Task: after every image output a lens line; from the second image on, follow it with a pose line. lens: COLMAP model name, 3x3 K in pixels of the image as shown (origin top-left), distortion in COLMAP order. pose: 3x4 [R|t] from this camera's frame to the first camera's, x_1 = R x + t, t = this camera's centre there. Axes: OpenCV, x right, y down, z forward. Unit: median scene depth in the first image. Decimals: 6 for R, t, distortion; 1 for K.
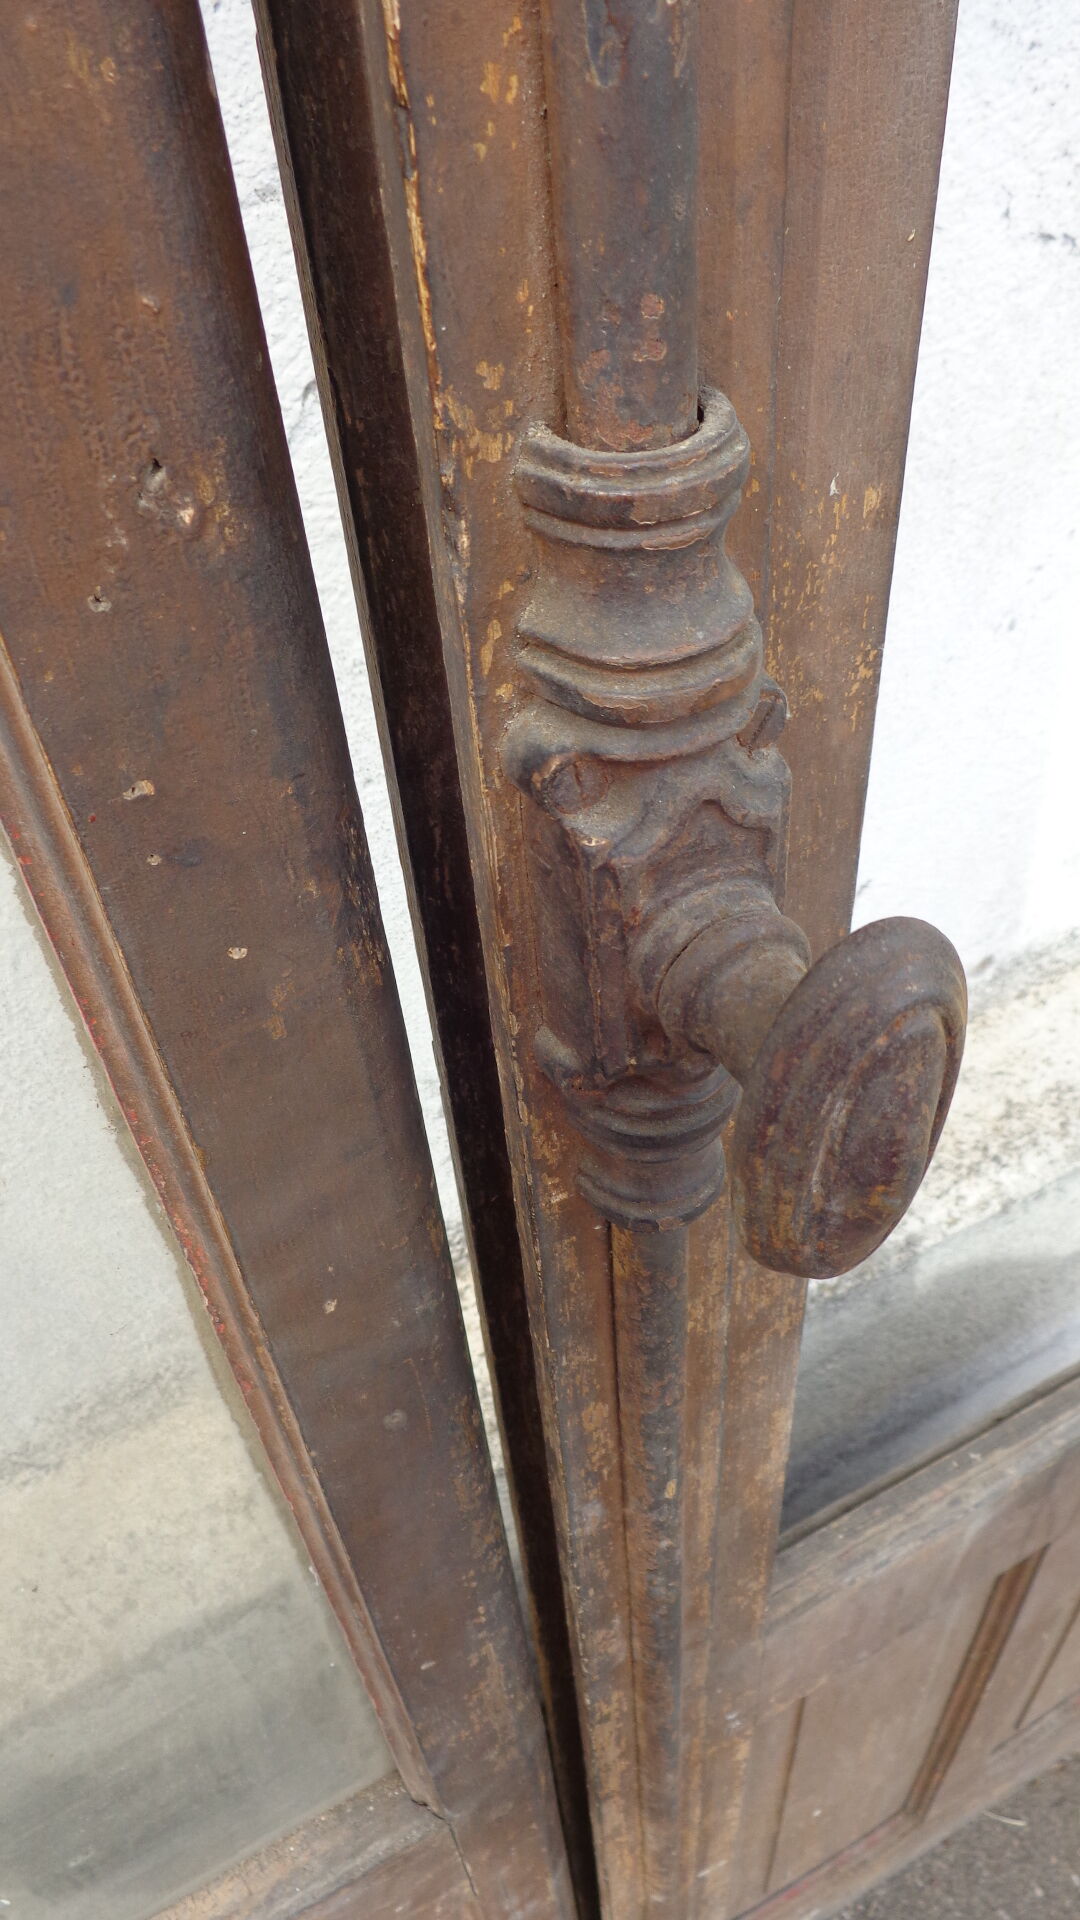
lens RADIAL K [[1416.3, 0, 554.7], [0, 1416.3, 958.7], [0, 0, 1]] dist [-0.011831, -0.003311]
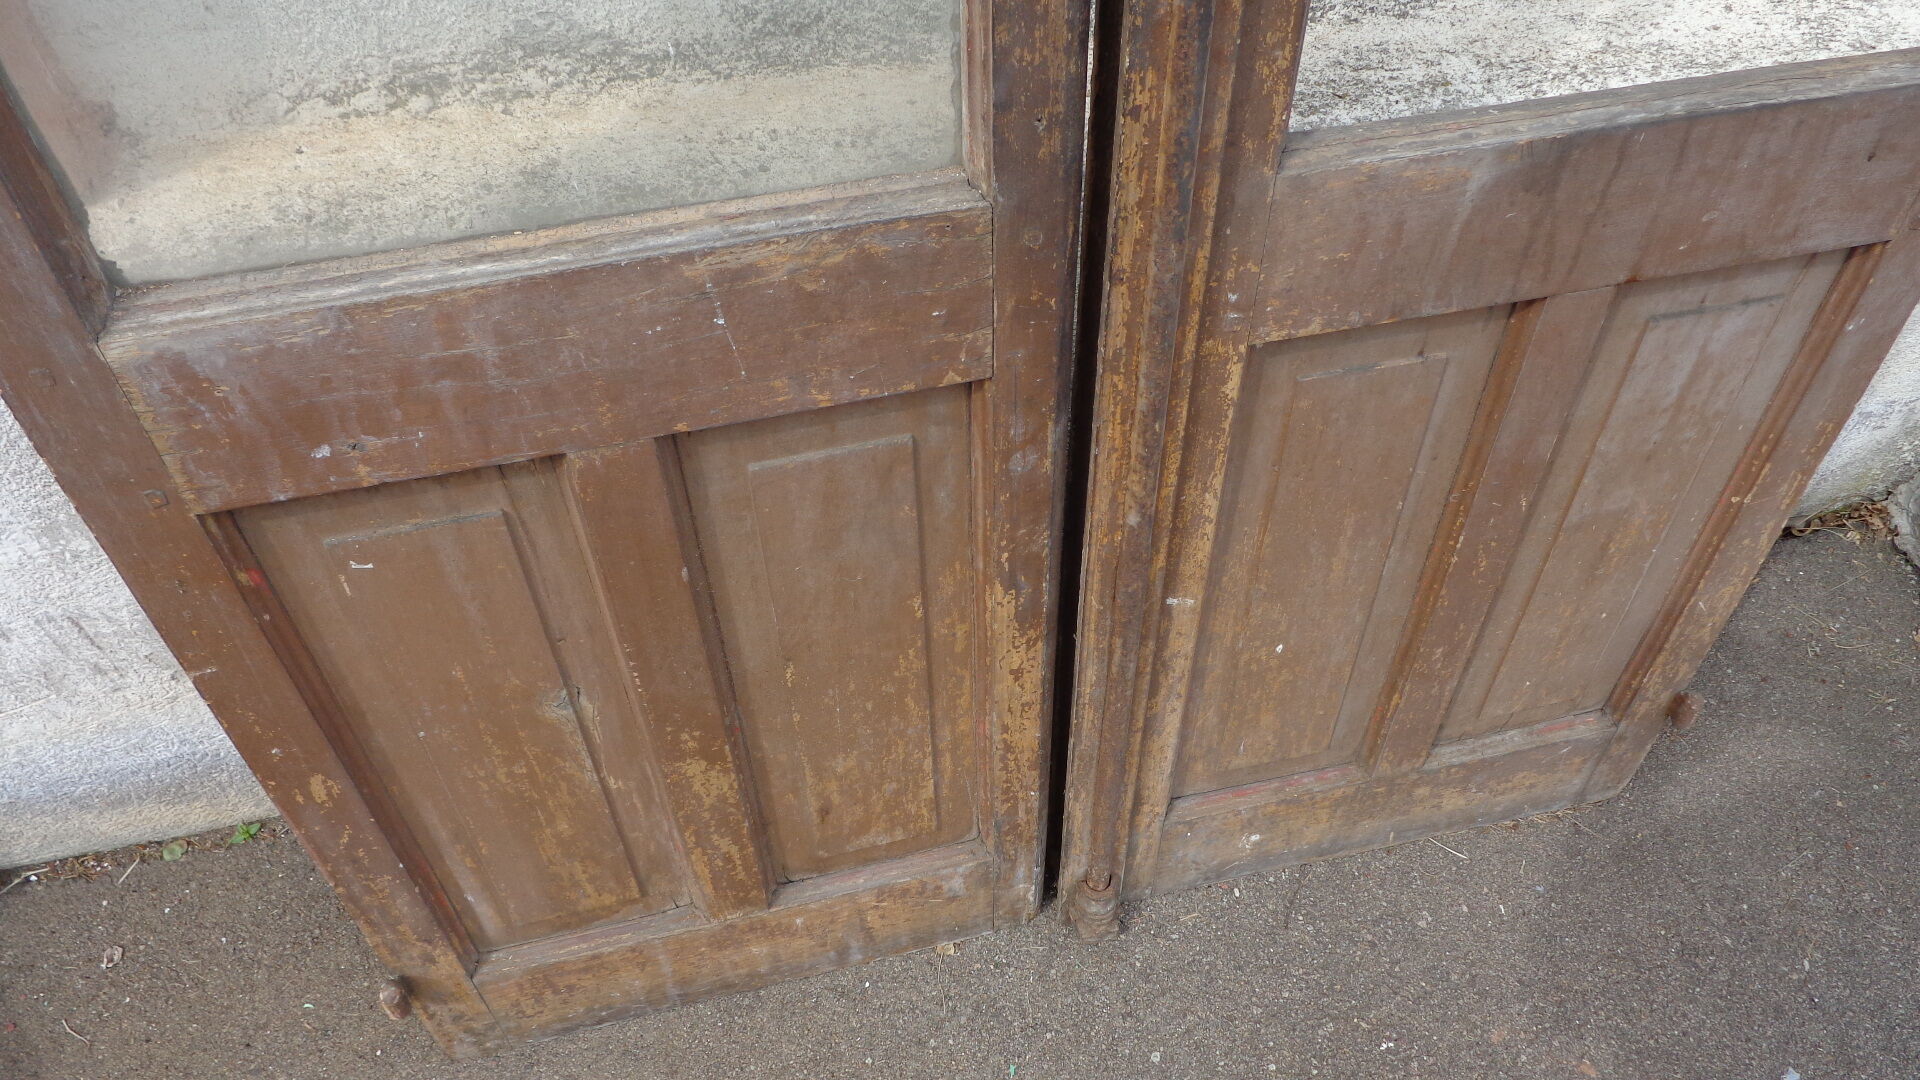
lens RADIAL K [[1416.3, 0, 955.0], [0, 1416.3, 541.0], [0, 0, 1]] dist [-0.011831, -0.003311]
pose [[0.964144, 0.219067, -0.149788, 0.098371], [-0.210475, 0.975004, 0.071191, 0.566275], [0.161639, -0.037112, 0.986152, -0.169011]]
